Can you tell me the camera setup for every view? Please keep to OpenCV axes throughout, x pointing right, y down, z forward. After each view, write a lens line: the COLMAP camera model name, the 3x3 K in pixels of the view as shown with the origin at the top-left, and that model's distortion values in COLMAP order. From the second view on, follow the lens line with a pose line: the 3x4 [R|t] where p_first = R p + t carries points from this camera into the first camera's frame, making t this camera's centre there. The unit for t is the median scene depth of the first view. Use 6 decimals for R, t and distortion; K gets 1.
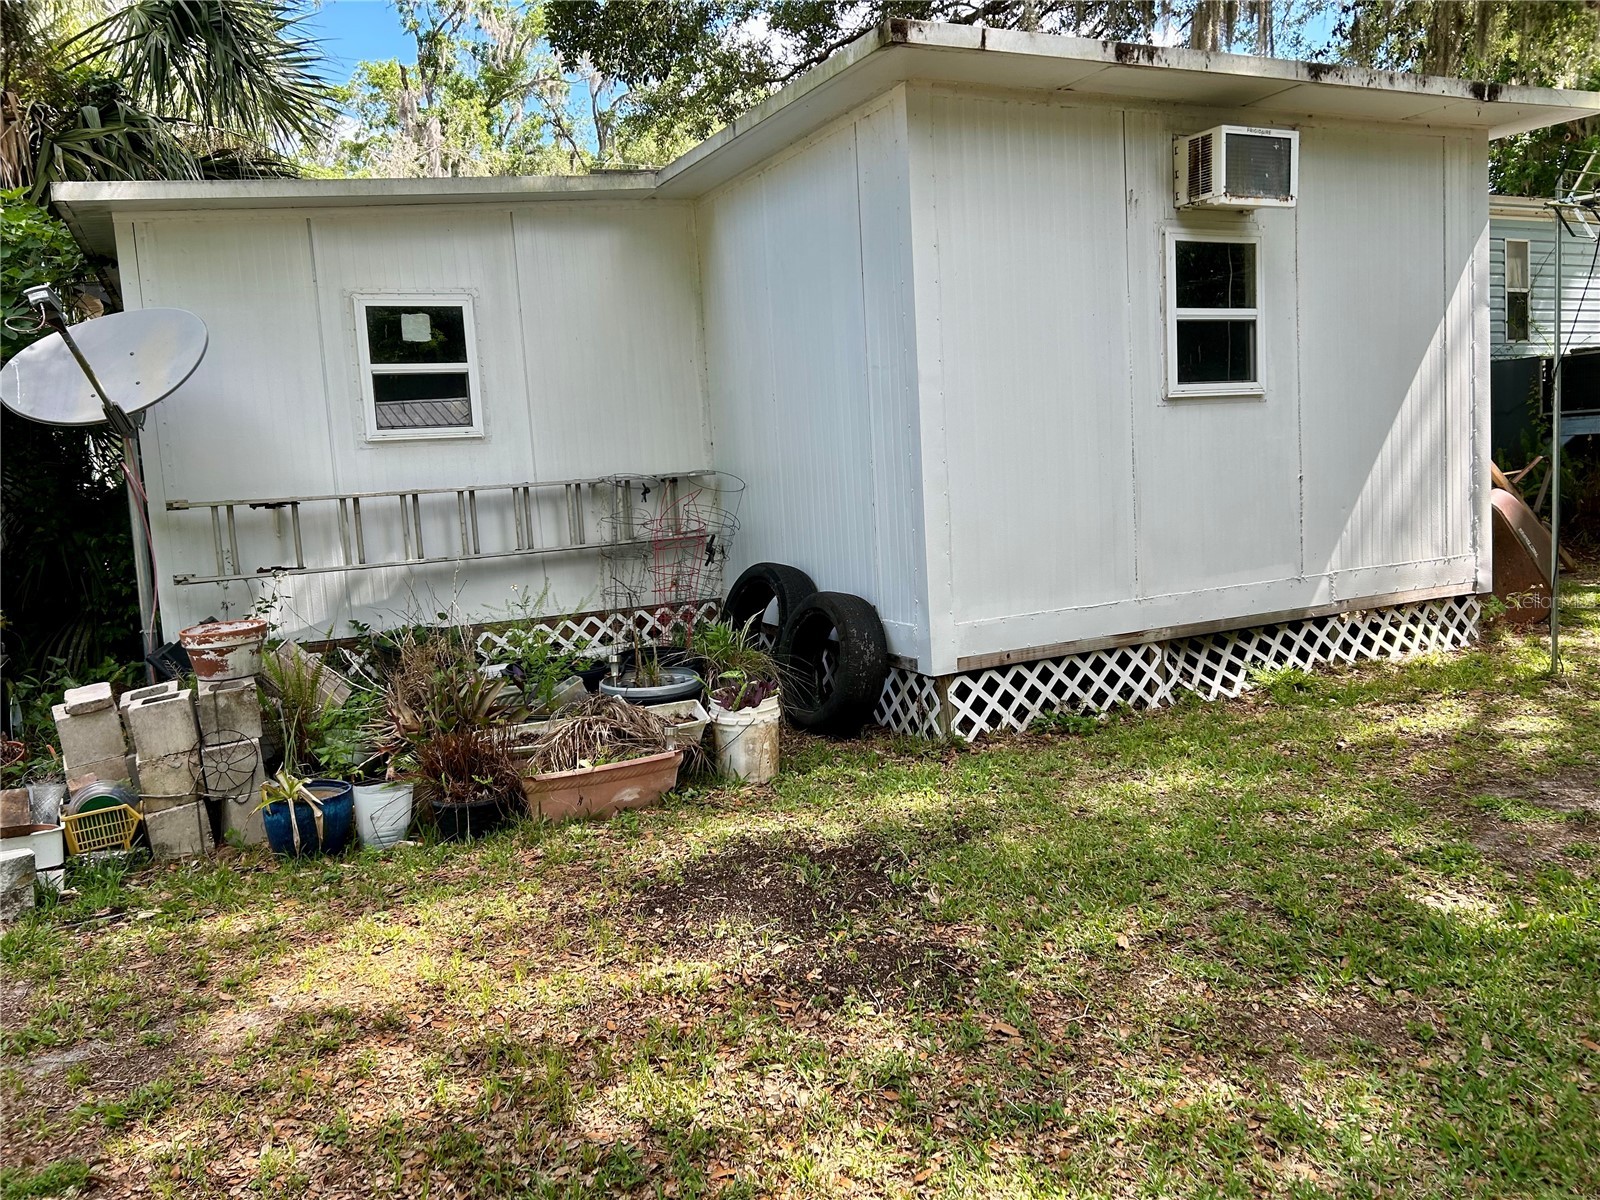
lens RADIAL K [[1203.7, 0, 795.3], [0, 1203.7, 595.4], [0, 0, 1]] dist [0.055389, -0.062708]
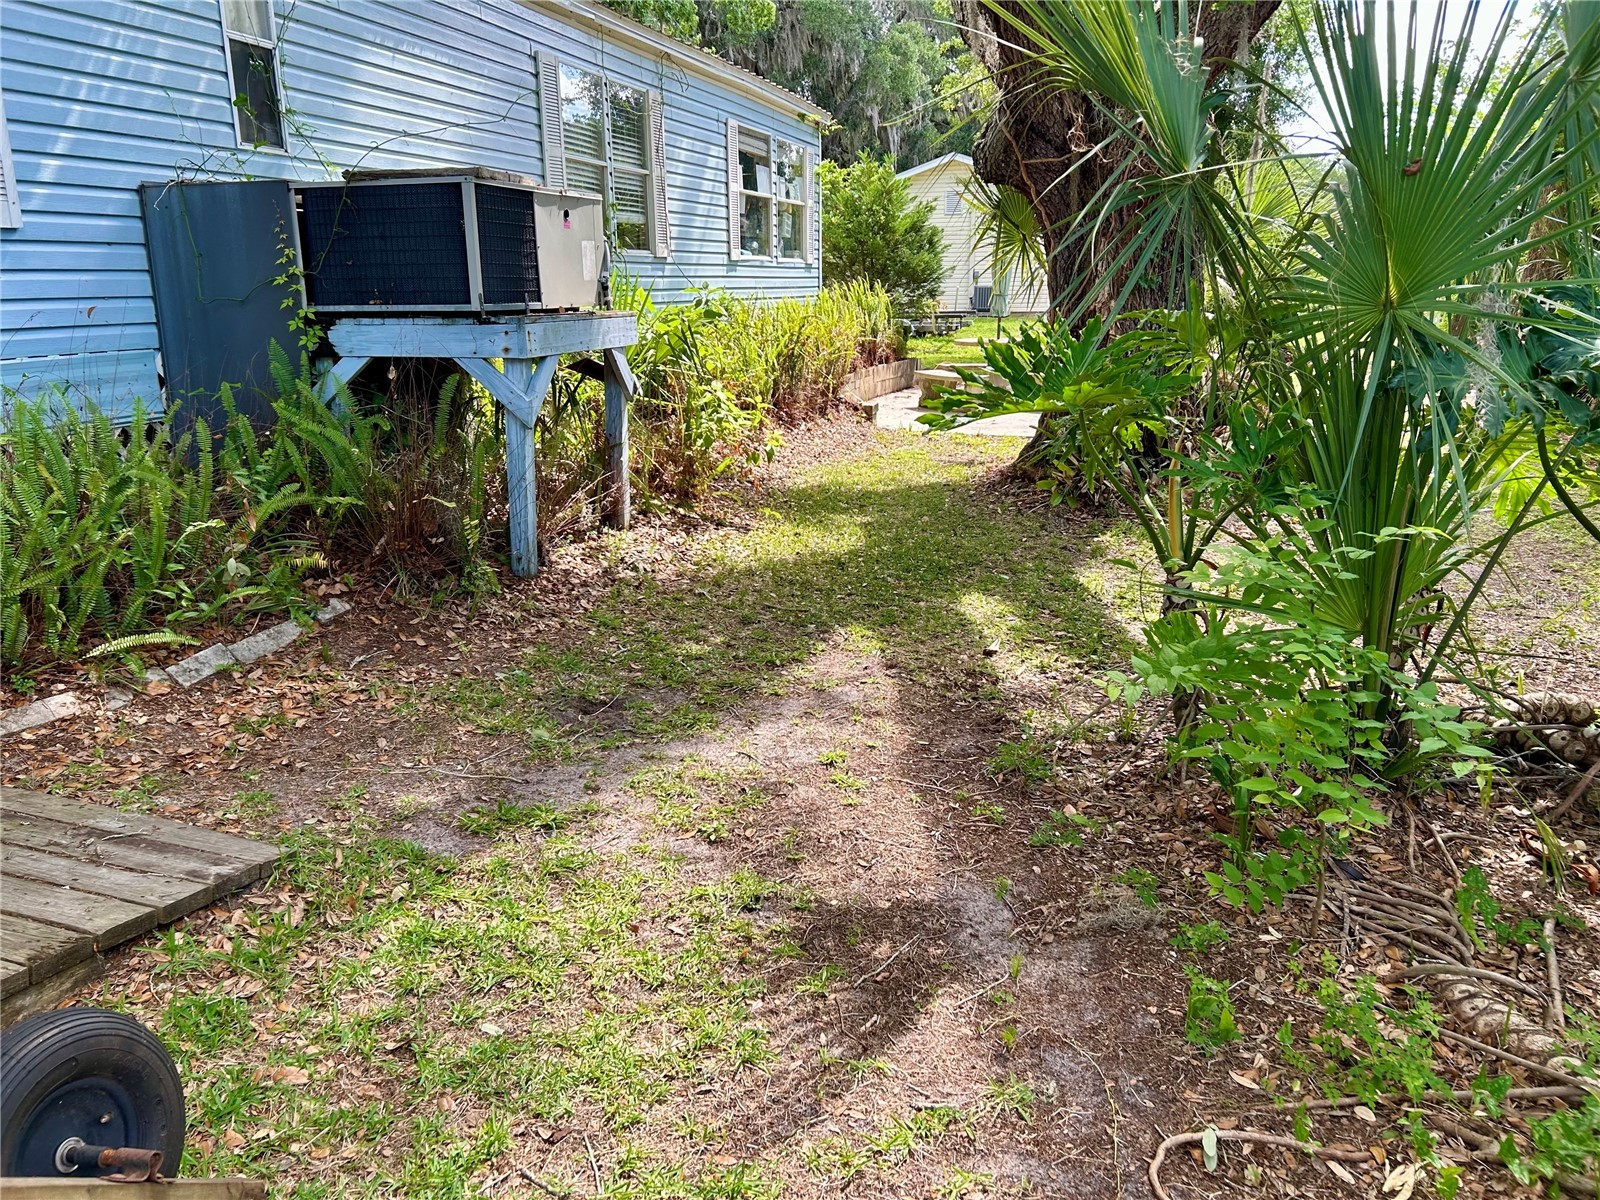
lens RADIAL K [[1203.7, 0, 794.7], [0, 1203.7, 595.6], [0, 0, 1]] dist [0.055389, -0.062708]
pose [[0.666601, -0.145814, 0.731014, 1.151291], [0.049562, 0.987181, 0.151716, -0.306795], [-0.743765, -0.064903, 0.665282, 1.640483]]
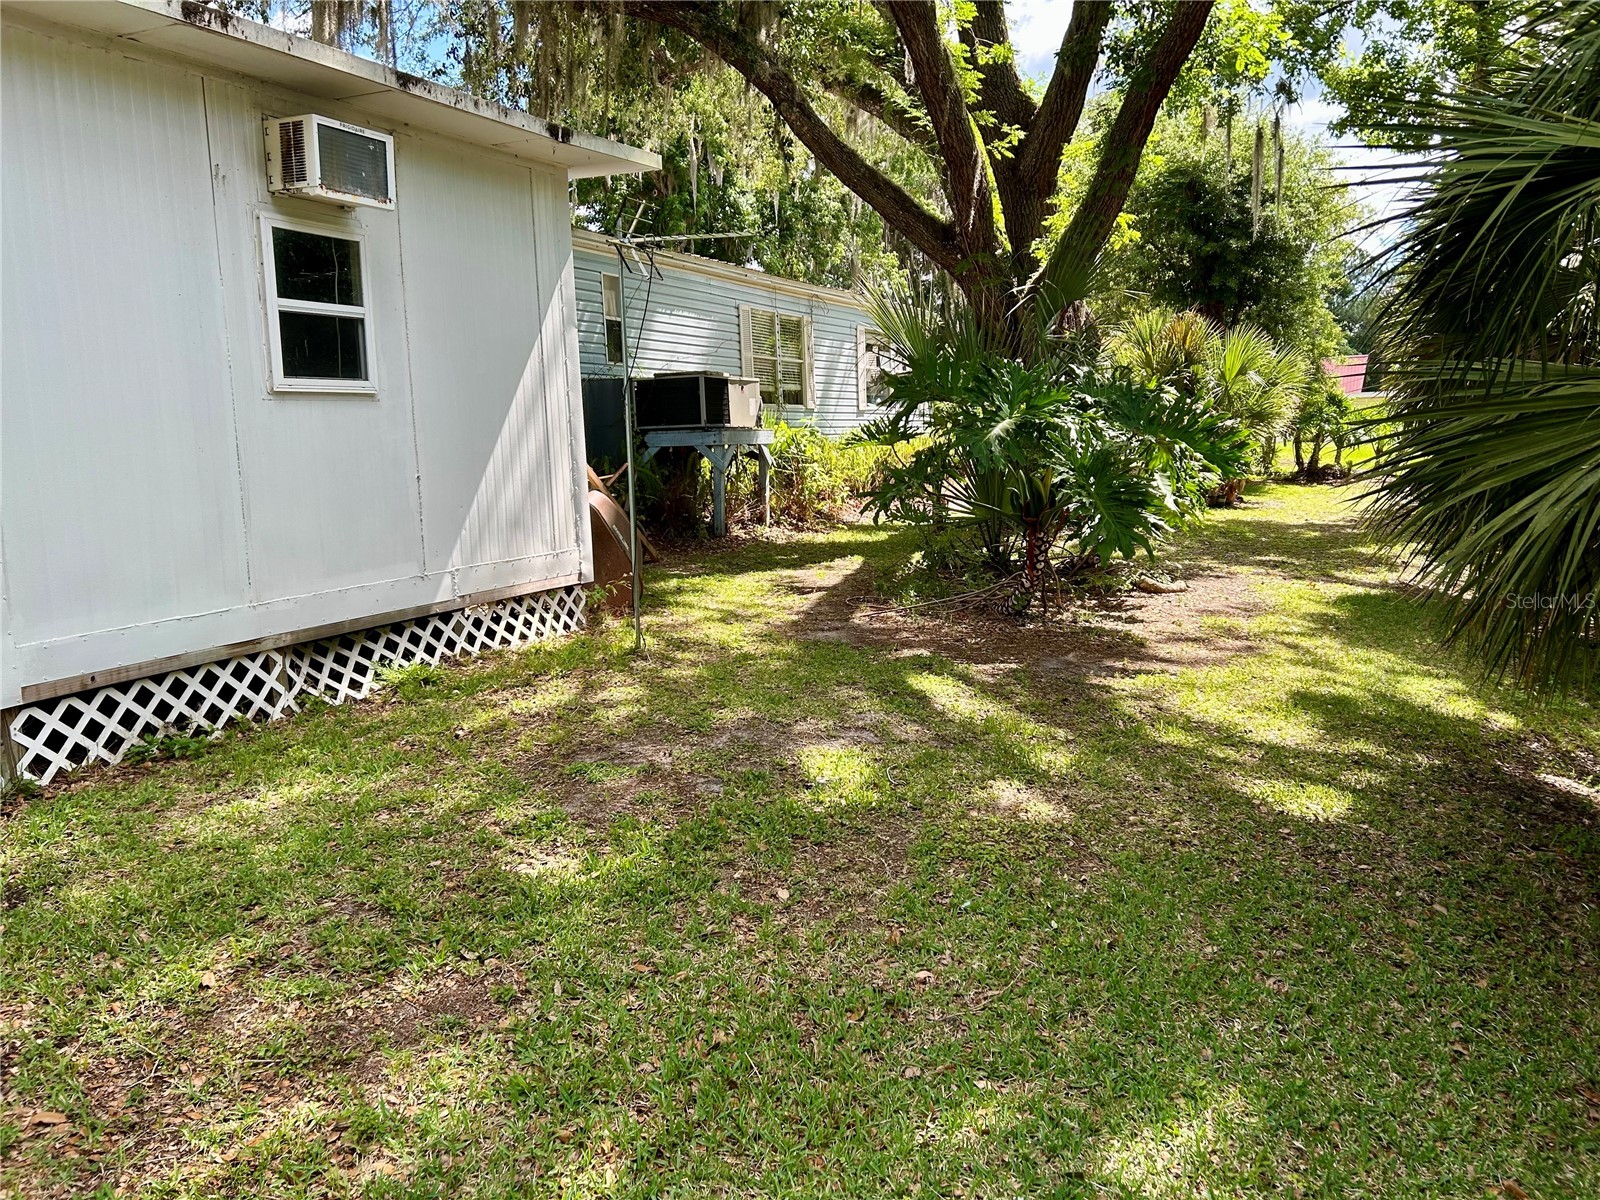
lens RADIAL K [[1203.7, 0, 805.6], [0, 1203.7, 597.8], [0, 0, 1]] dist [0.055389, -0.062708]
pose [[0.780791, -0.051873, 0.622635, 0.034758], [0.051692, 0.998494, 0.018364, 0.002591], [-0.622650, 0.017847, 0.782297, -0.001163]]
